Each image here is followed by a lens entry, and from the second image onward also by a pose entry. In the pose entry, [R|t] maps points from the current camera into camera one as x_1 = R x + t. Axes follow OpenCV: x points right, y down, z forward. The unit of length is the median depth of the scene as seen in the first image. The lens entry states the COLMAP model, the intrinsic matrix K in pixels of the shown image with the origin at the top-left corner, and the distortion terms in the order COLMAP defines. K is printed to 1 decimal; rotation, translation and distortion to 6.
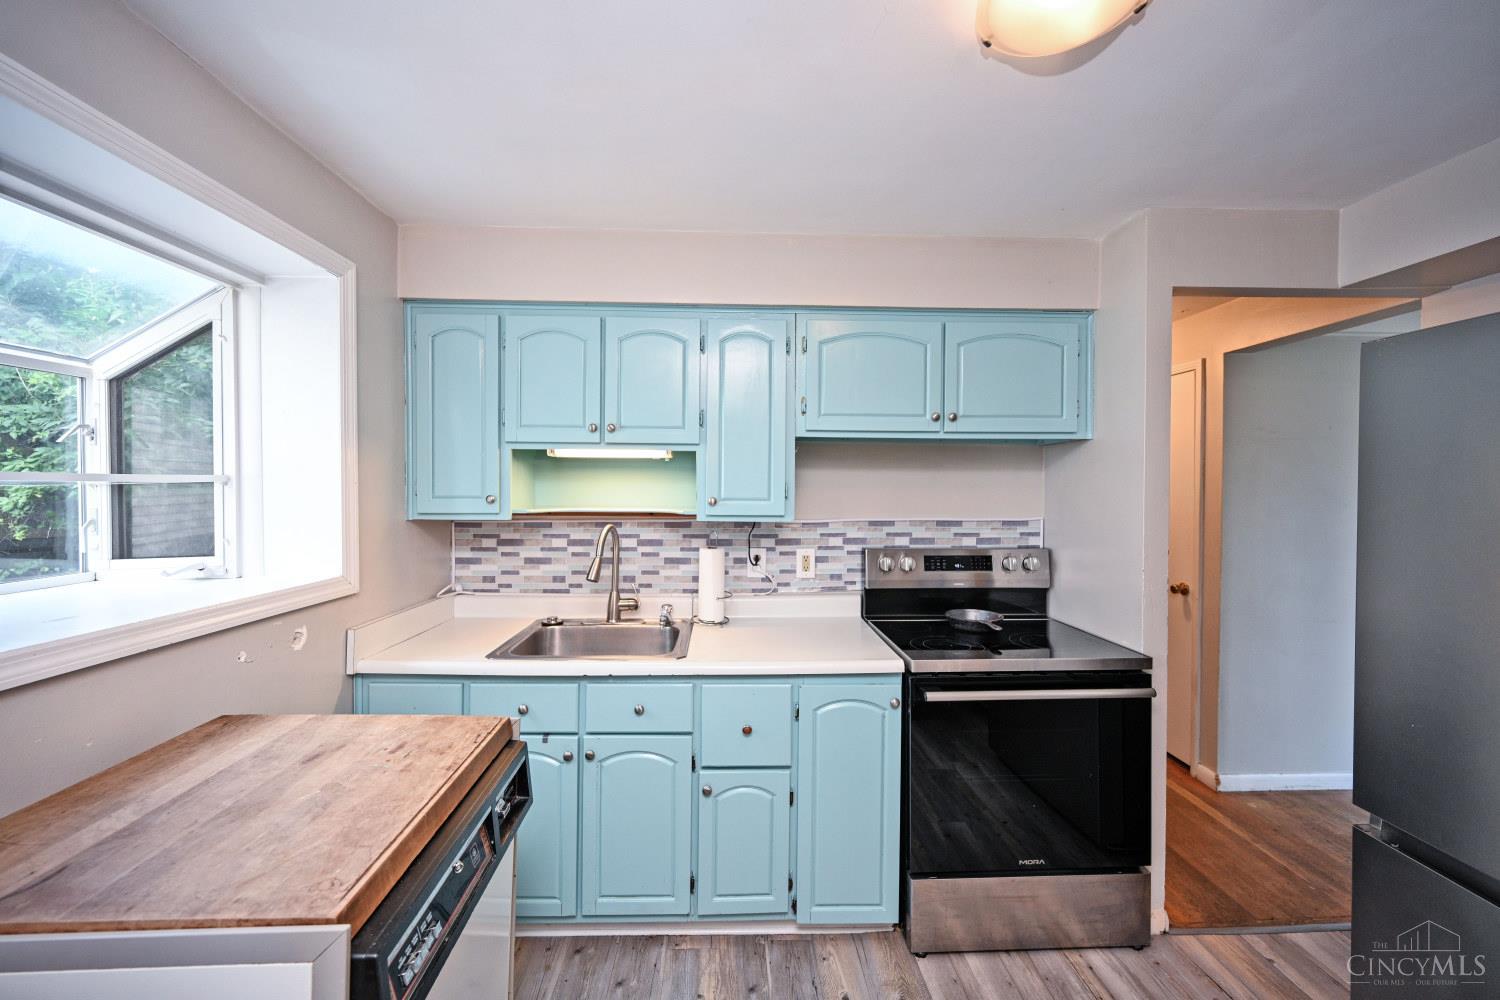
lens RADIAL K [[603.3, 0, 747.9], [0, 603.3, 504.8], [0, 0, 1]] dist [0.002410, 0.000882]
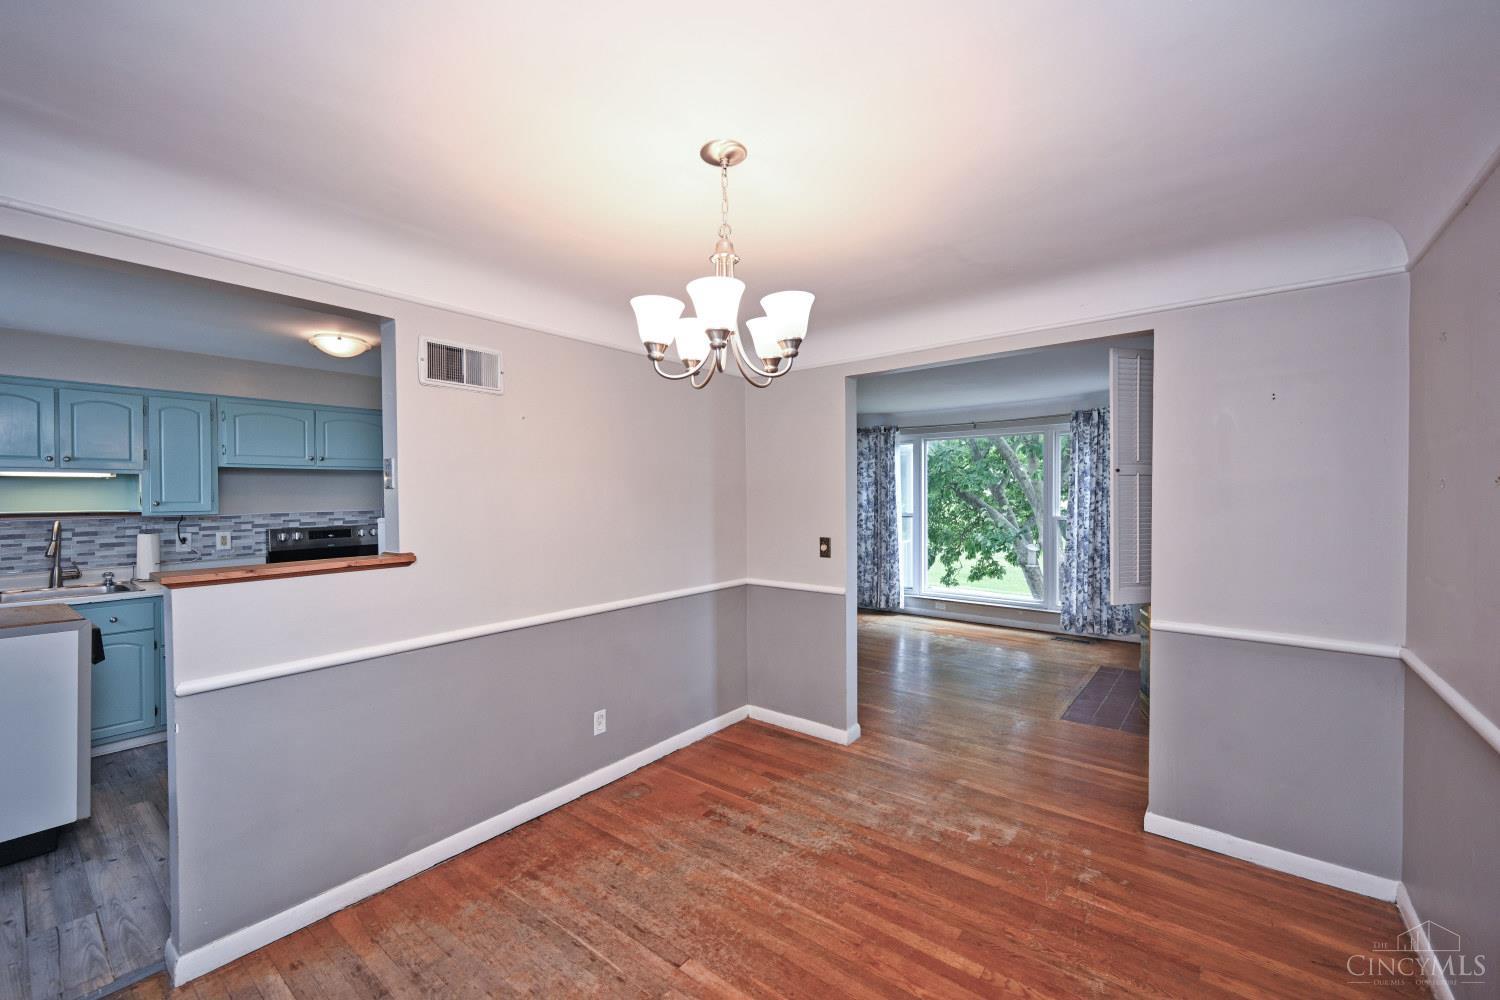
lens RADIAL K [[603.3, 0, 733.7], [0, 603.3, 495.7], [0, 0, 1]] dist [0.002410, 0.000882]
pose [[0.658032, -0.015744, 0.752825, -0.232999], [0.026026, 0.999660, -0.001842, 0.013567], [-0.752540, 0.020805, 0.658218, -1.158783]]
